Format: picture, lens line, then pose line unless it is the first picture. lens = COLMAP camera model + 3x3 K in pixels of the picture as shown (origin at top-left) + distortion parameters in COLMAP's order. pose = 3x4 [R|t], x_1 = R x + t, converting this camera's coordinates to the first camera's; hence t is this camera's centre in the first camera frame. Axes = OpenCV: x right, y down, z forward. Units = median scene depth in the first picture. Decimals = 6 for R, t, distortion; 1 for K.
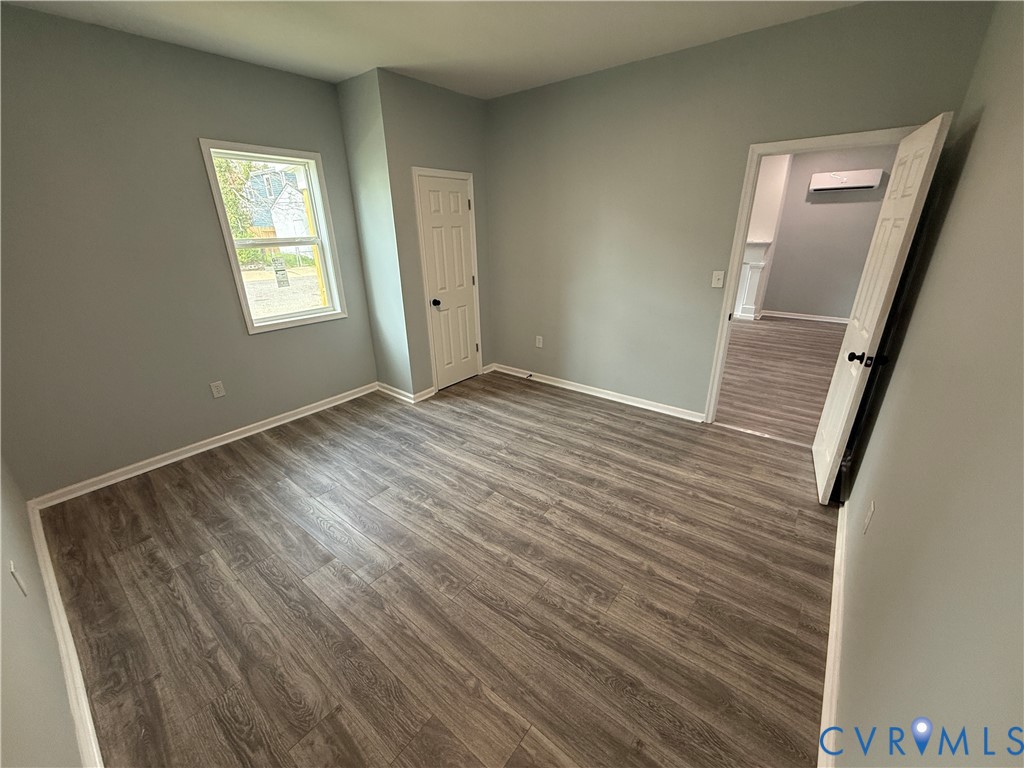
lens RADIAL K [[431.0, 0, 534.5], [0, 431.0, 389.9], [0, 0, 1]] dist [0.000268, 0.000000]
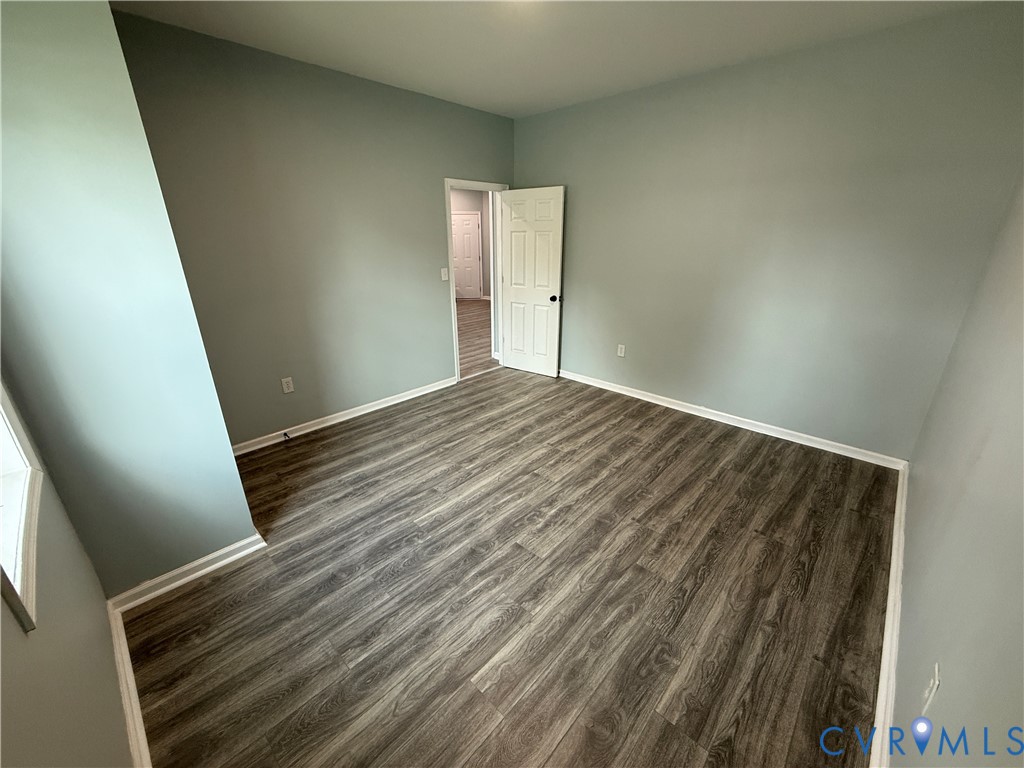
lens RADIAL K [[406.8, 0, 512.0], [0, 406.8, 384.0], [0, 0, 1]] dist [-0.000149, 0.000205]
pose [[0.080192, -0.331353, 0.940093, -0.881252], [0.363026, 0.888066, 0.282048, -0.242055], [-0.928322, 0.318660, 0.191505, 0.694098]]
